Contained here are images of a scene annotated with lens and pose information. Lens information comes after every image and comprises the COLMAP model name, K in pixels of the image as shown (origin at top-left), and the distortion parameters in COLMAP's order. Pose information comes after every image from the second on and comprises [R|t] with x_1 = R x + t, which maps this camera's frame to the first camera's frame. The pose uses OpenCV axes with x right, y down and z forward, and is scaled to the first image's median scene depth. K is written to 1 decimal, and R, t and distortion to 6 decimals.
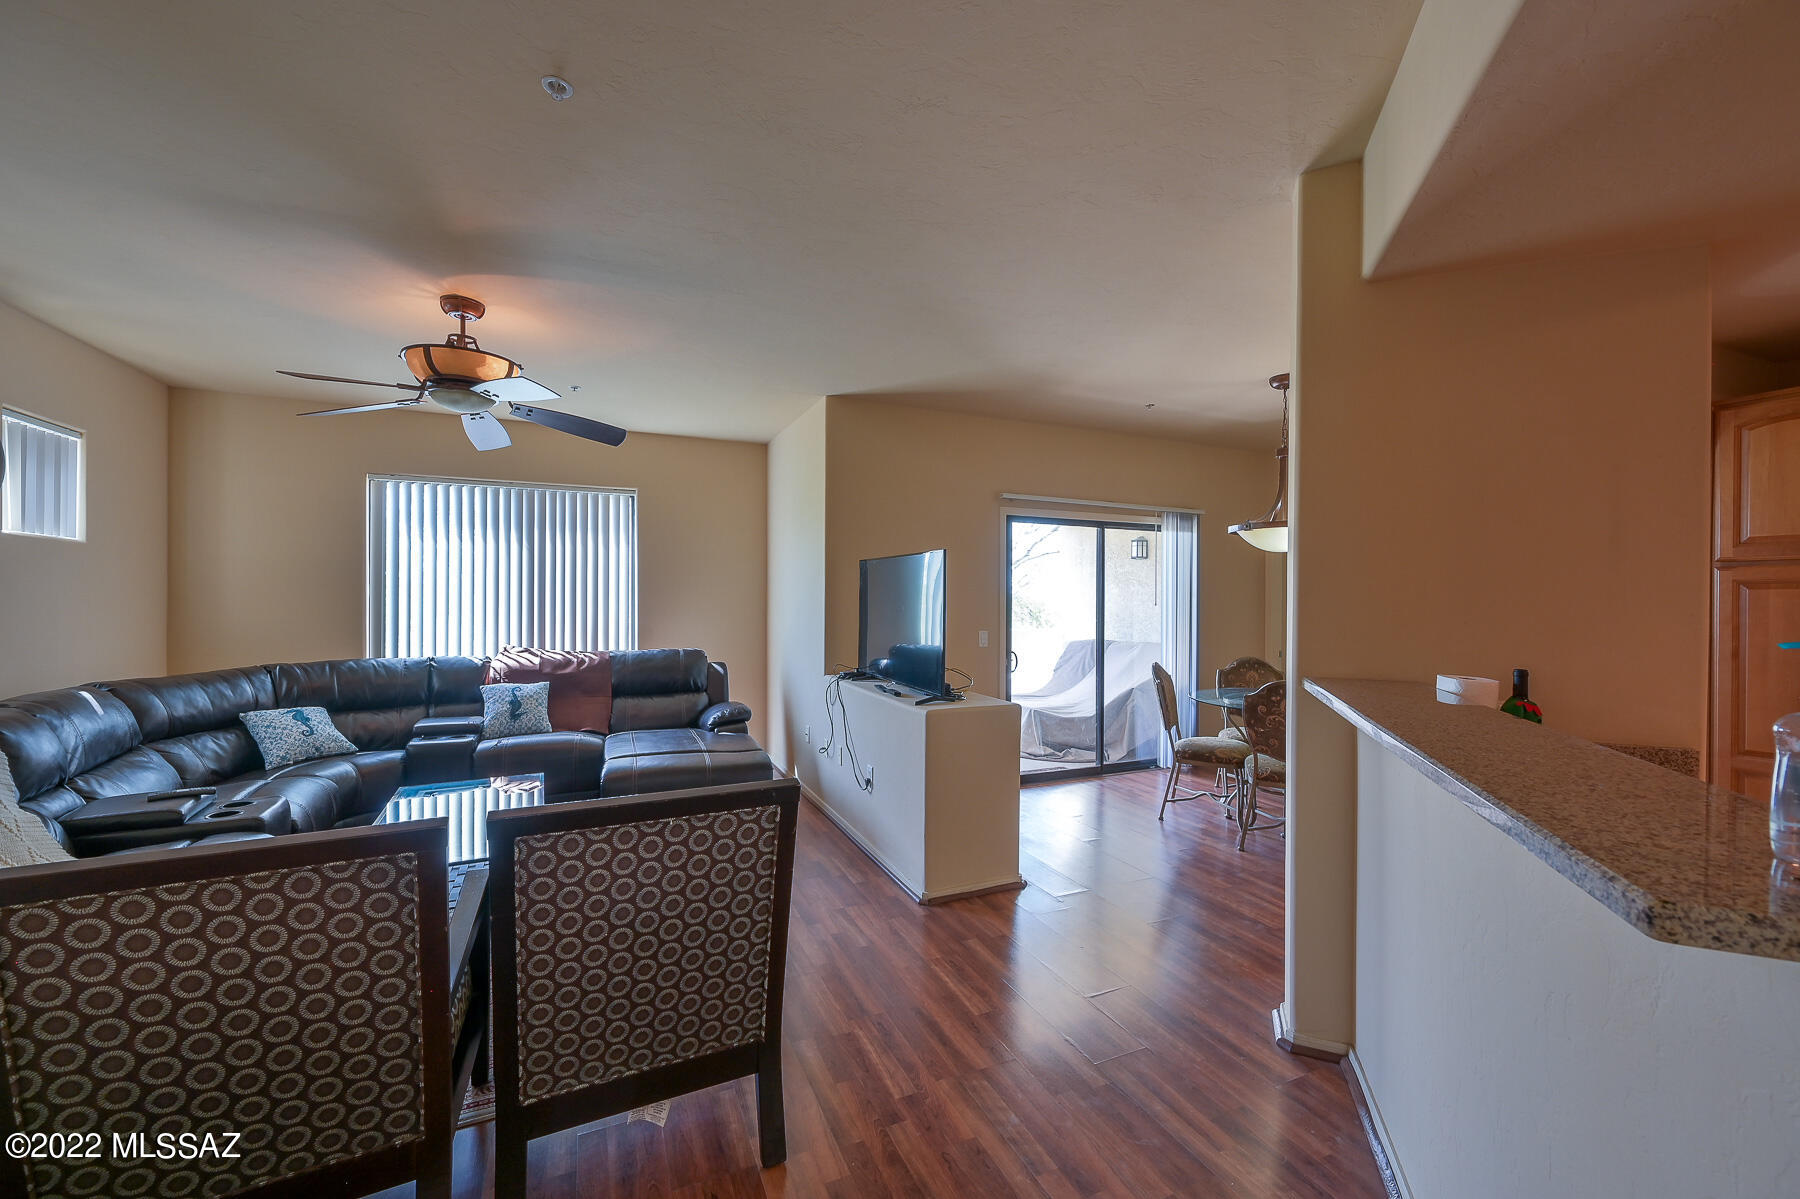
lens RADIAL K [[705.1, 0, 906.3], [0, 705.1, 602.7], [0, 0, 1]] dist [-0.004993, 0.000185]
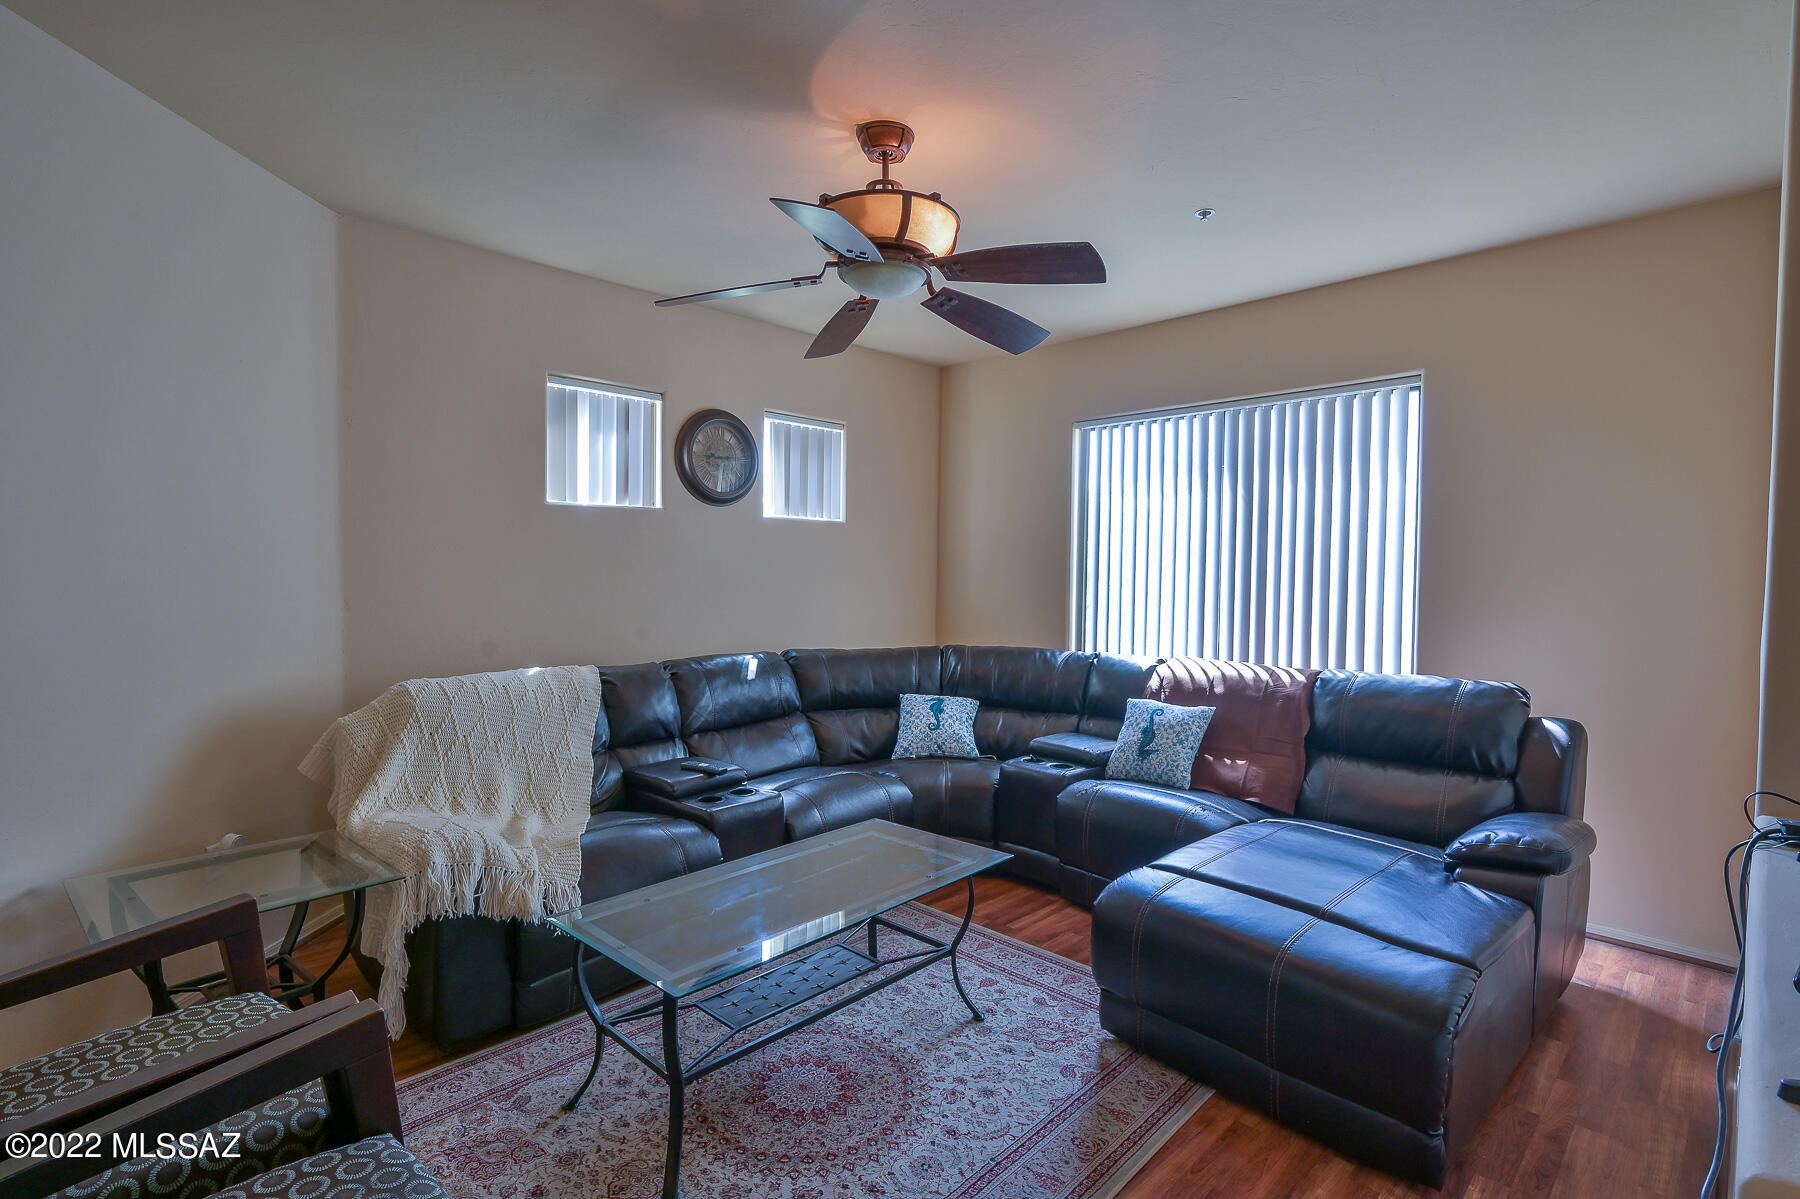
lens RADIAL K [[848.2, 0, 908.8], [0, 848.2, 601.2], [0, 0, 1]] dist [-0.000545, 0.000662]
pose [[0.362005, 0.030591, -0.931674, 0.118098], [-0.014214, 0.999526, 0.027296, -0.000364], [0.932068, 0.003361, 0.362269, 0.576952]]
